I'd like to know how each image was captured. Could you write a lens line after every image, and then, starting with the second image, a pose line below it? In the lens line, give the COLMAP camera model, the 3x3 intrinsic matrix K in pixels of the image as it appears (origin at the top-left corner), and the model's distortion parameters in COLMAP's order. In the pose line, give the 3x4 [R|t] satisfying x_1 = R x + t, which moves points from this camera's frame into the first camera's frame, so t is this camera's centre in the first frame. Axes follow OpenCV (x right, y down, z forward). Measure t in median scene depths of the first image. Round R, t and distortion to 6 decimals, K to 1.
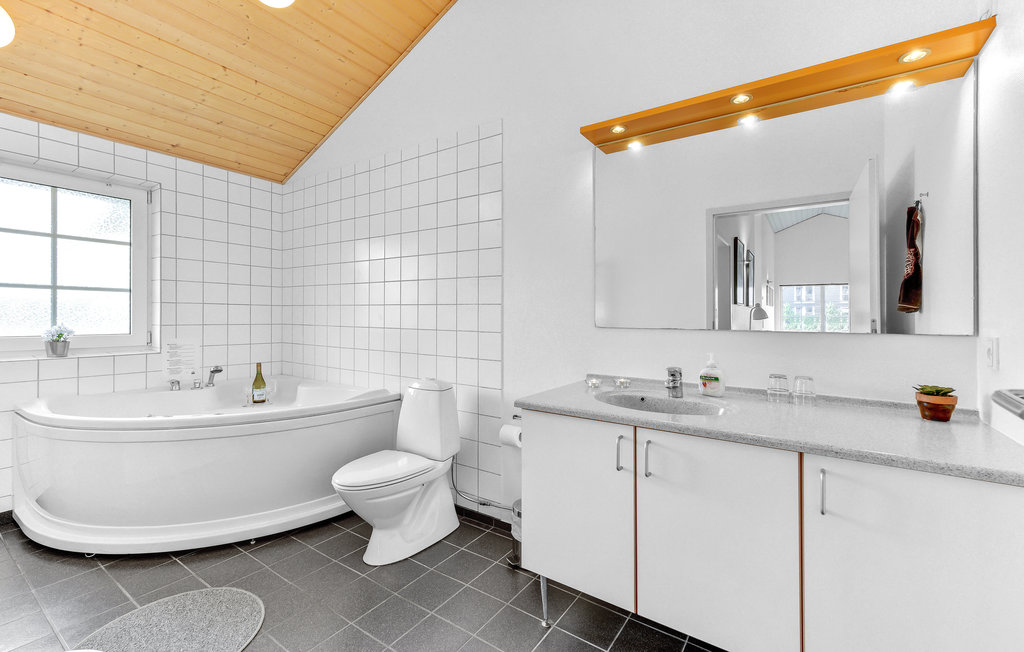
lens RADIAL K [[433.7, 0, 511.6], [0, 433.7, 311.2], [0, 0, 1]] dist [-0.000216, 0.000079]
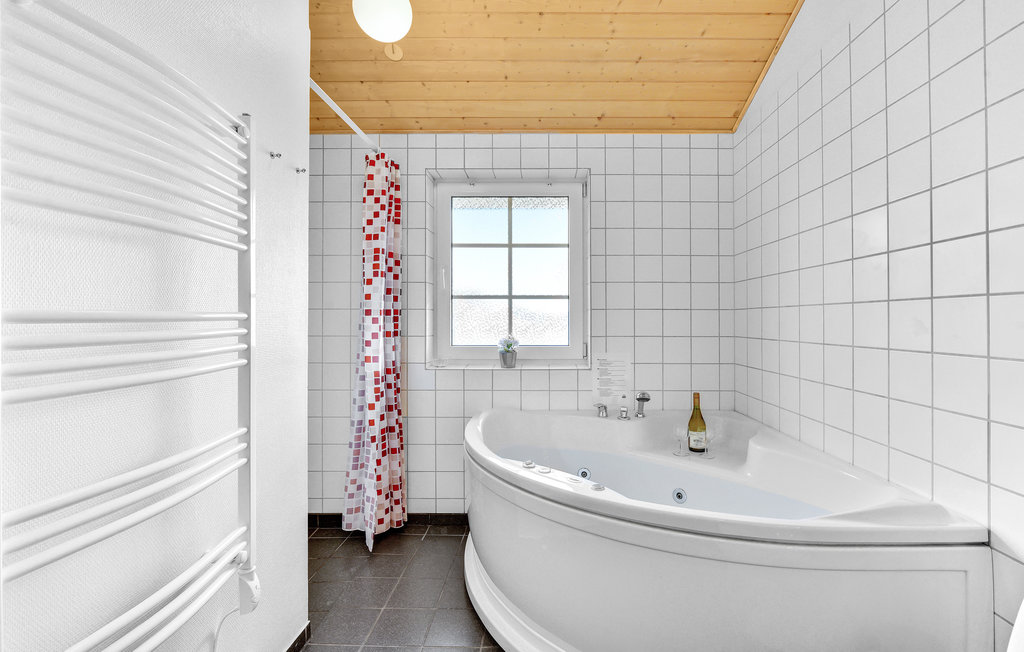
lens RADIAL K [[481.7, 0, 512.0], [0, 481.7, 326.0], [0, 0, 1]] dist [-0.021871, -0.000025]
pose [[0.560053, -0.001930, -0.828454, -0.120814], [0.014615, 0.999865, 0.007551, 0.002741], [0.828328, -0.016337, 0.560006, 0.345744]]
